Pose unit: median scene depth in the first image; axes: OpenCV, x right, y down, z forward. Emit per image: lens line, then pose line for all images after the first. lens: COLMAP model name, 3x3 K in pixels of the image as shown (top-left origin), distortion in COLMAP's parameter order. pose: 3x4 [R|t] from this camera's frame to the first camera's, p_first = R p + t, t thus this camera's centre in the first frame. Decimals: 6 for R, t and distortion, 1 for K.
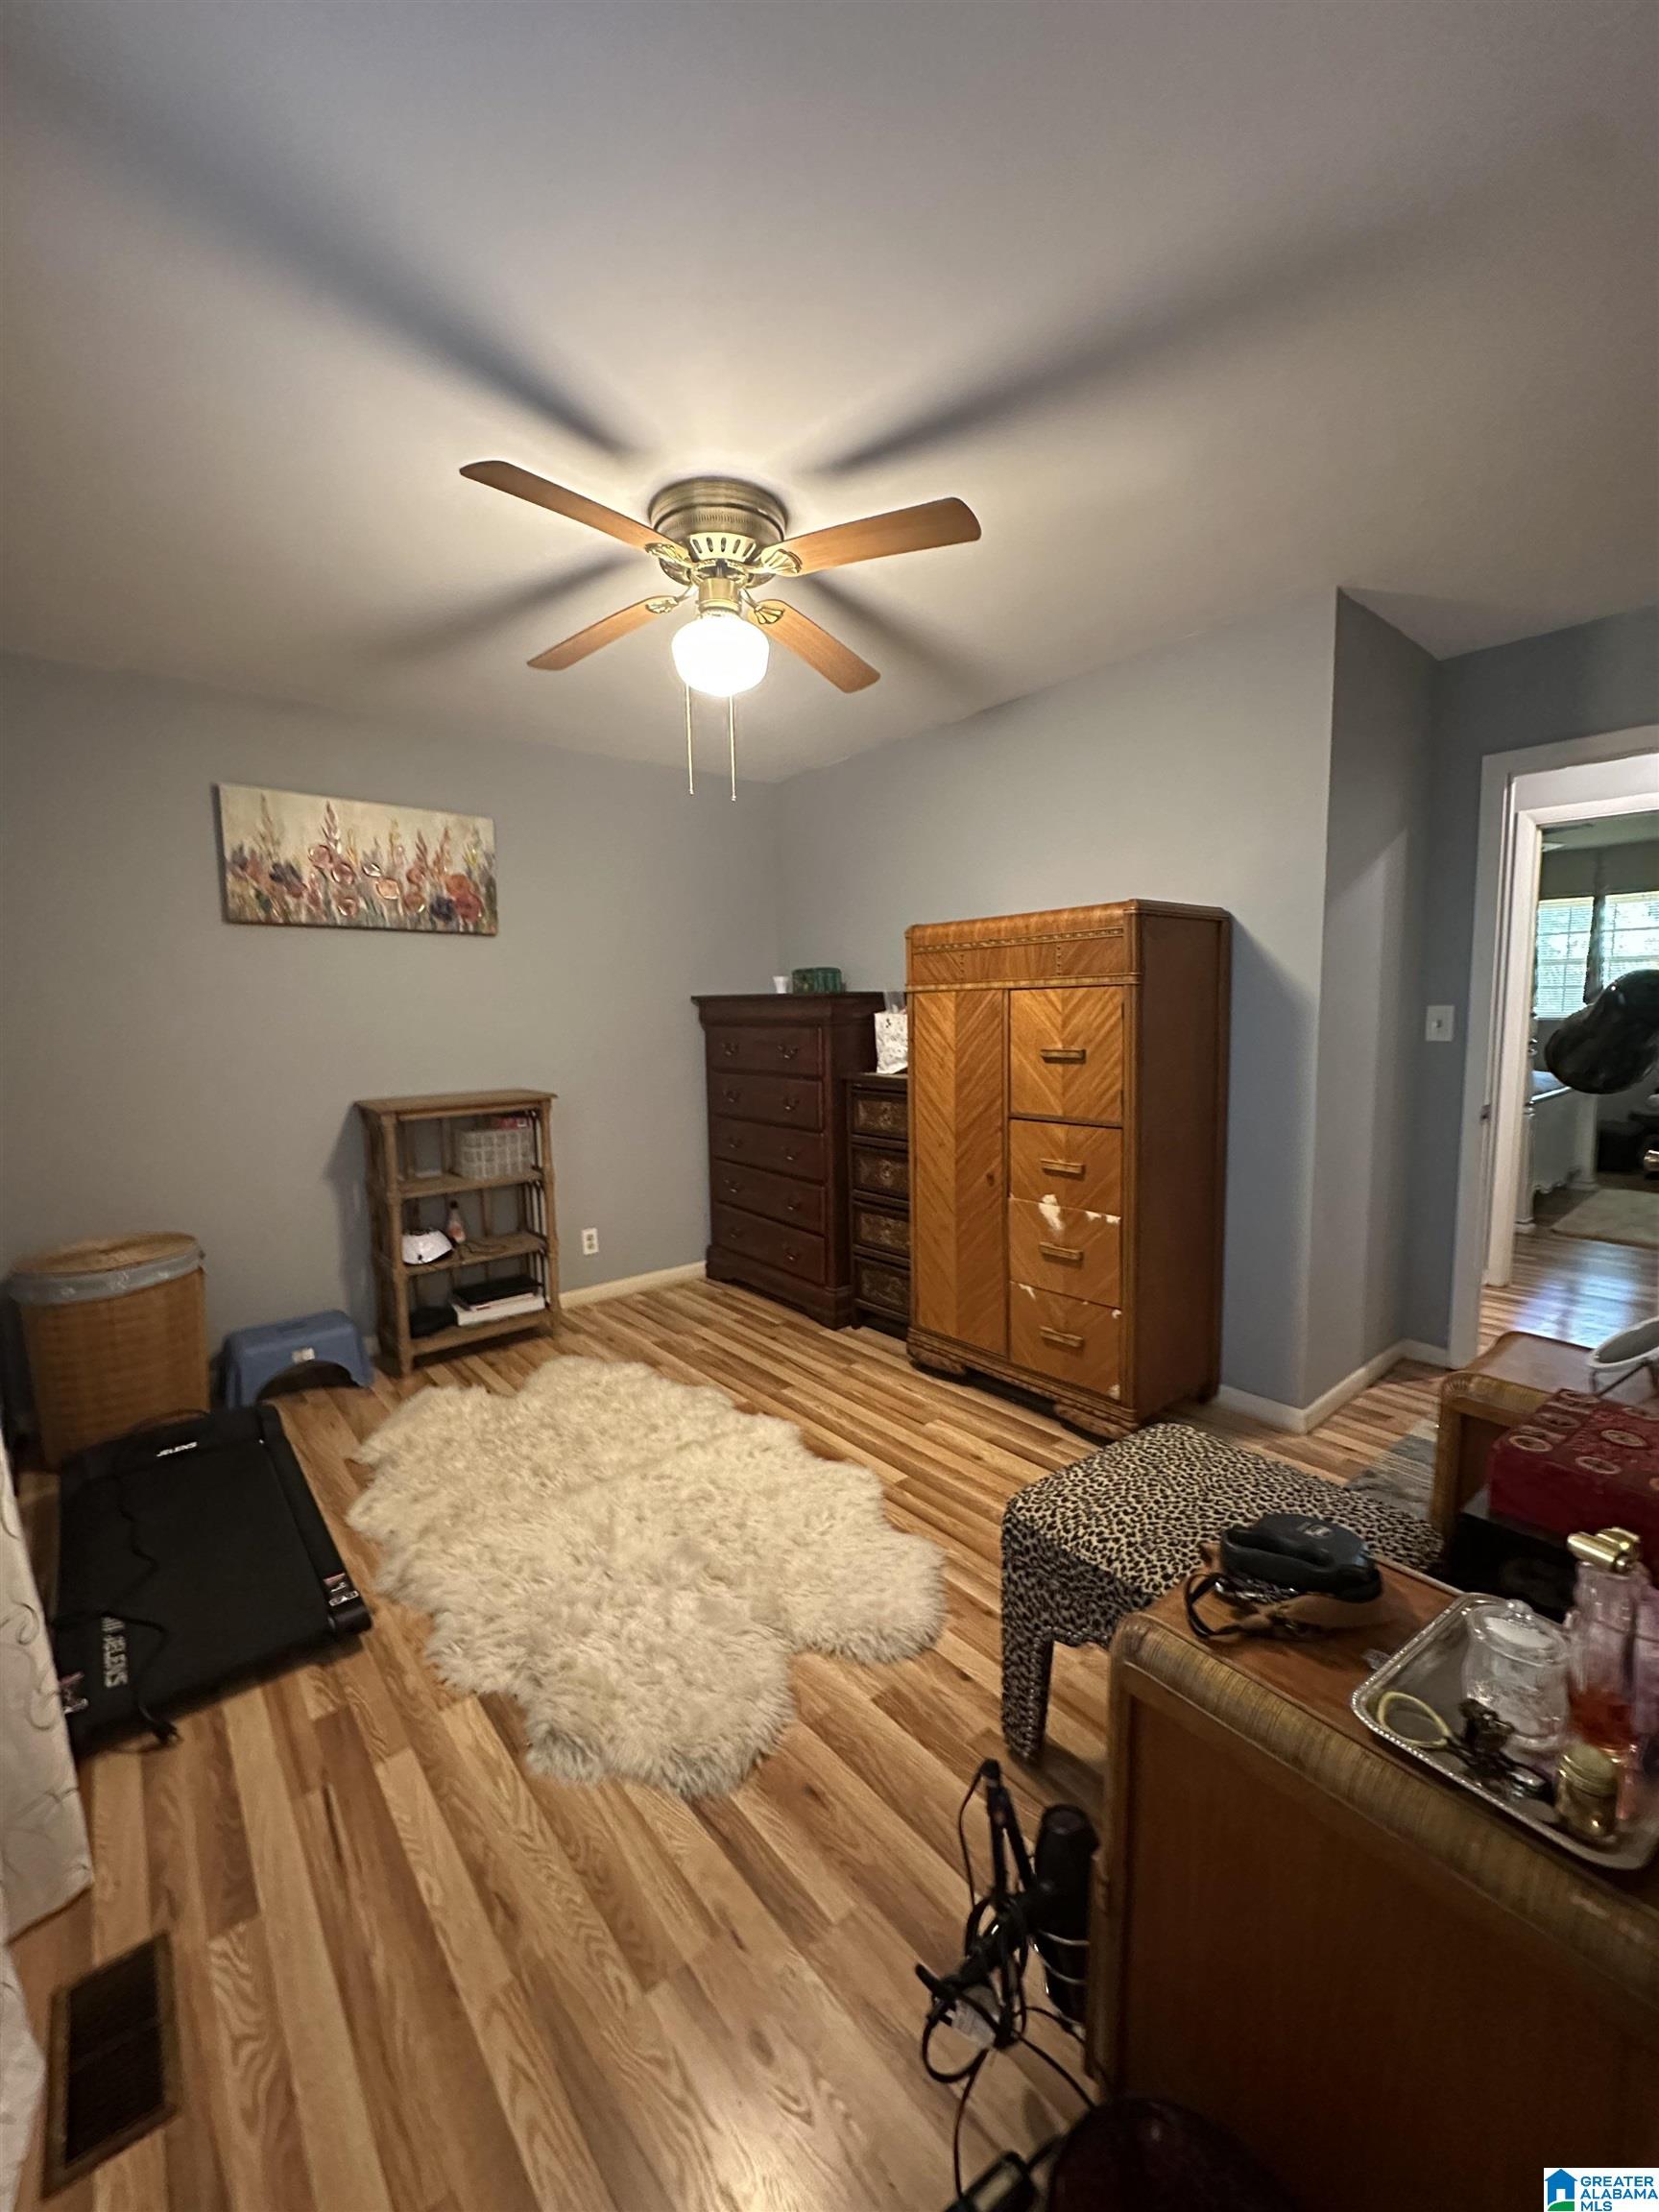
lens RADIAL K [[884.8, 0, 829.5], [0, 884.8, 1106.0], [0, 0, 1]] dist [-0.001987, 0.000338]
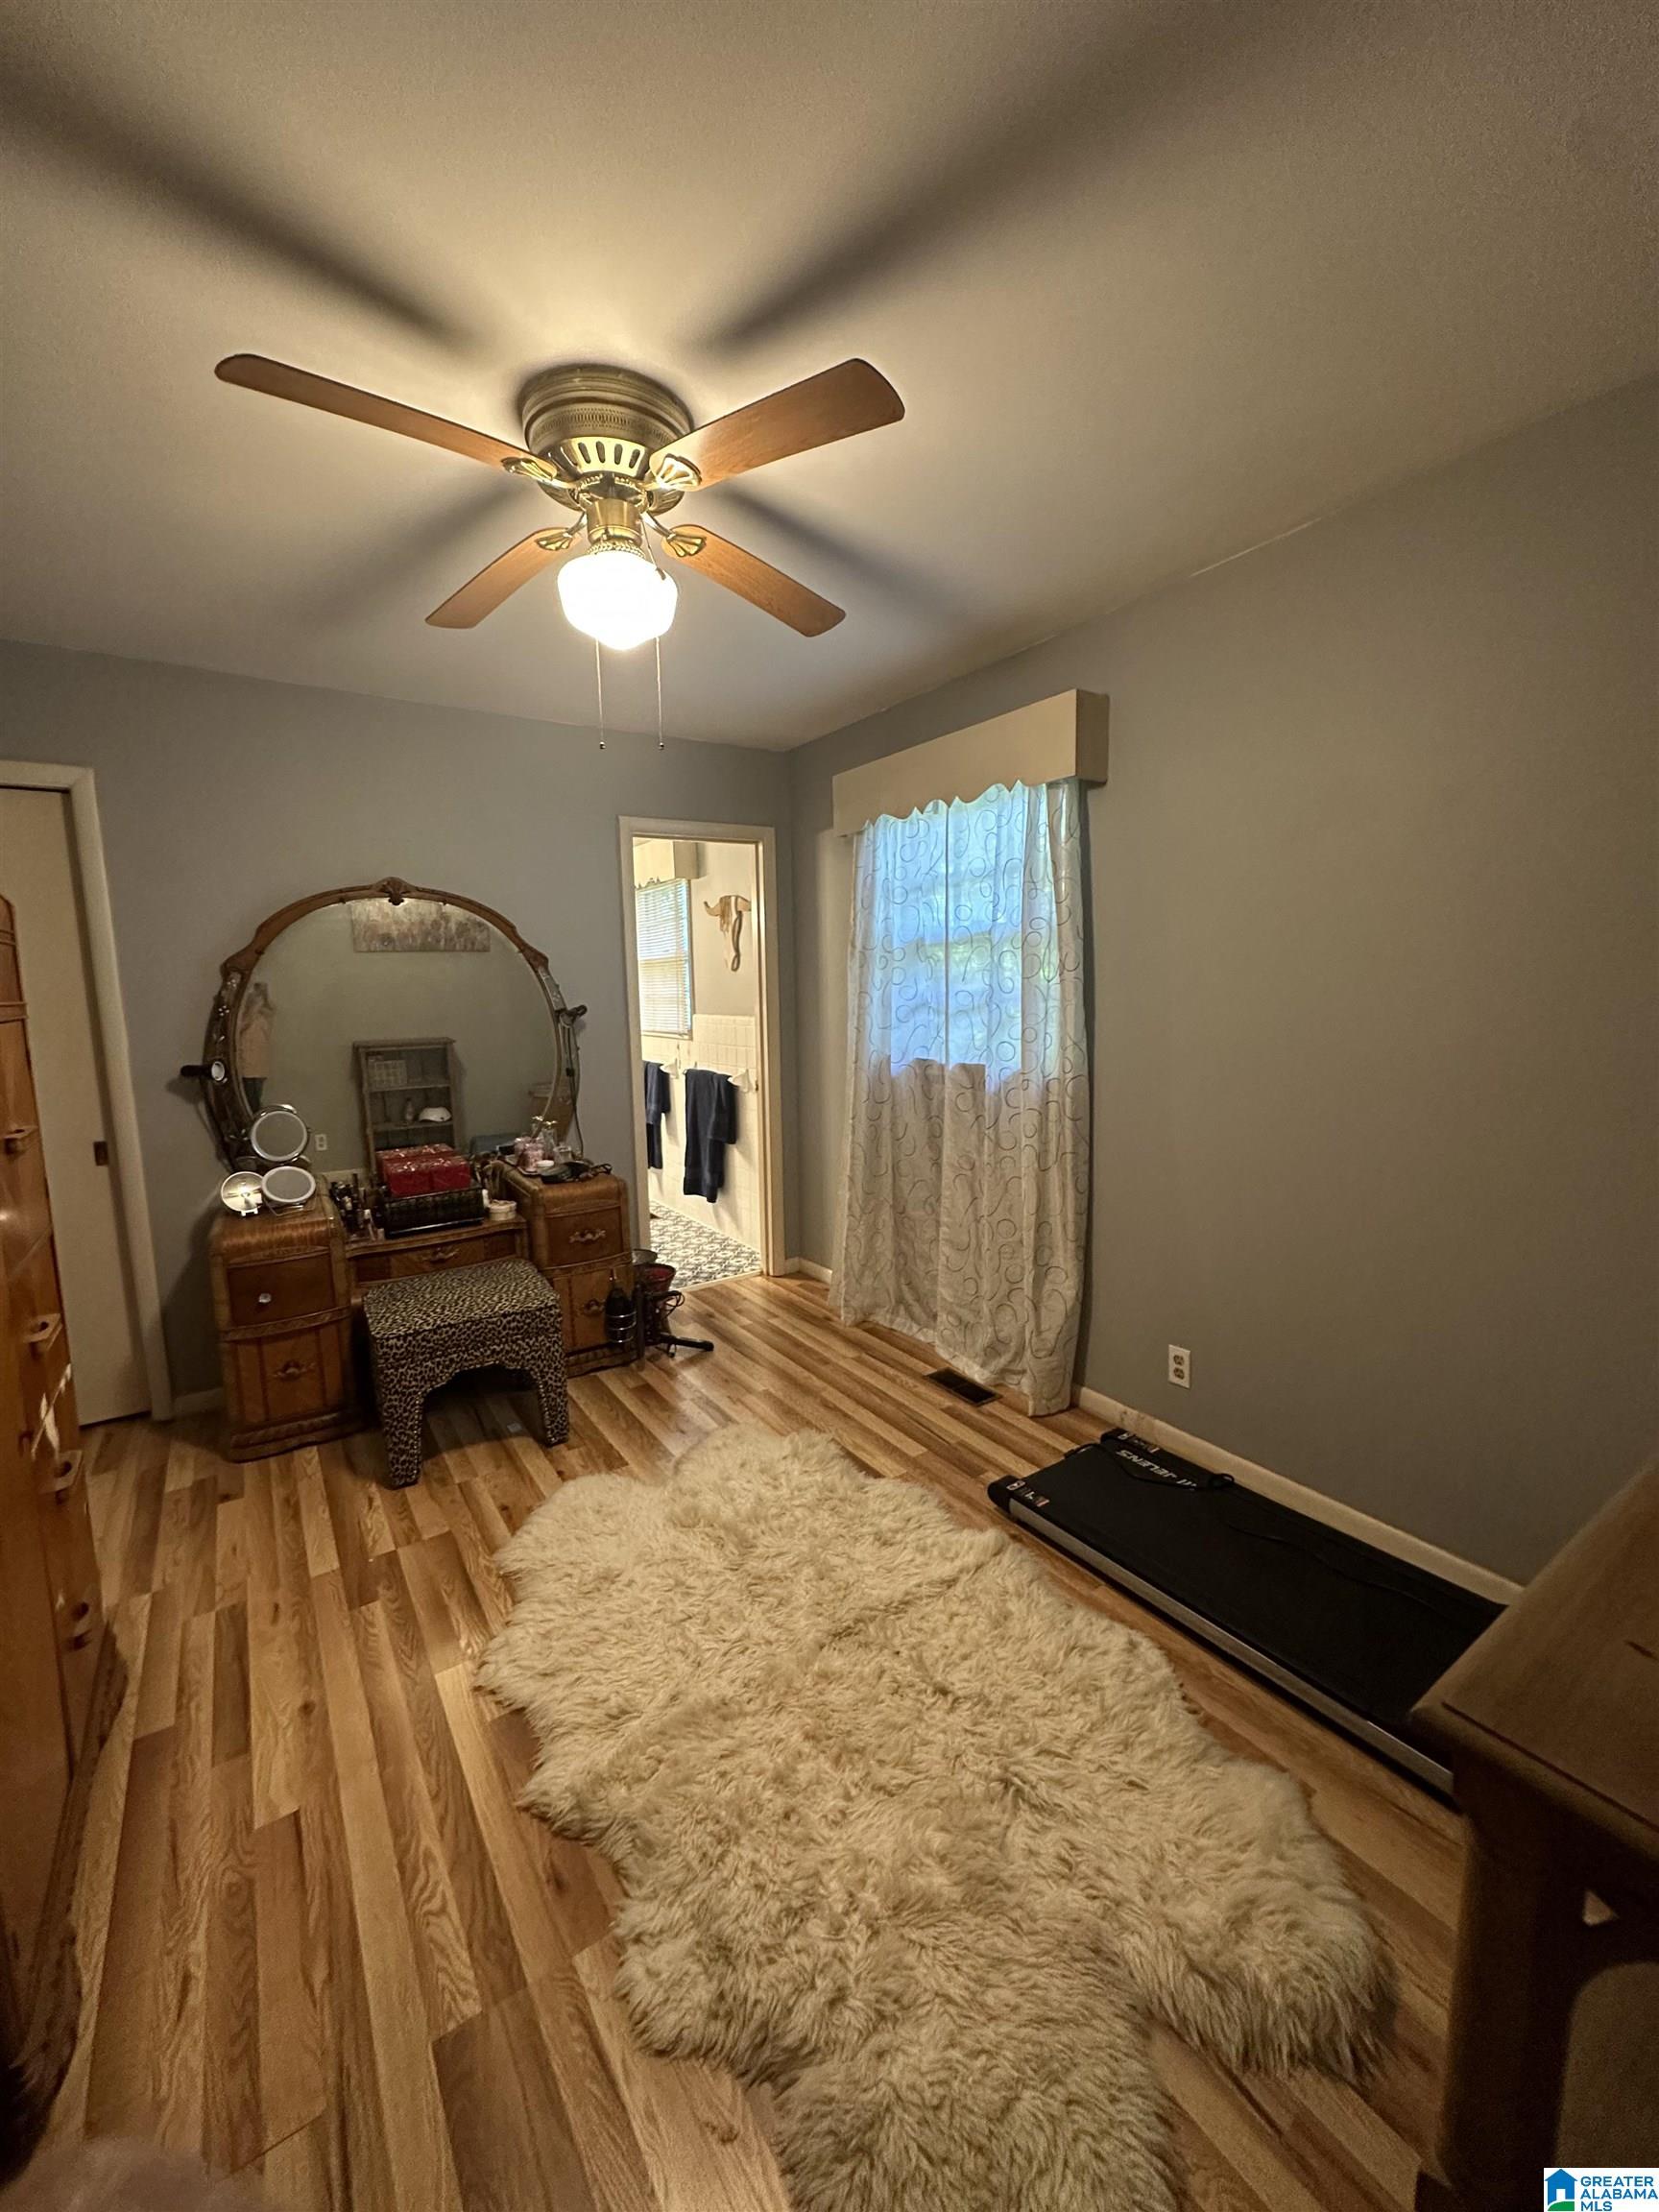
lens RADIAL K [[884.8, 0, 829.5], [0, 884.8, 1106.0], [0, 0, 1]] dist [-0.001987, 0.000338]
pose [[-0.994487, 0.023472, 0.102198, -0.394435], [0.048231, 0.967799, 0.247059, -0.248970], [-0.093108, 0.250626, -0.963596, 1.904374]]
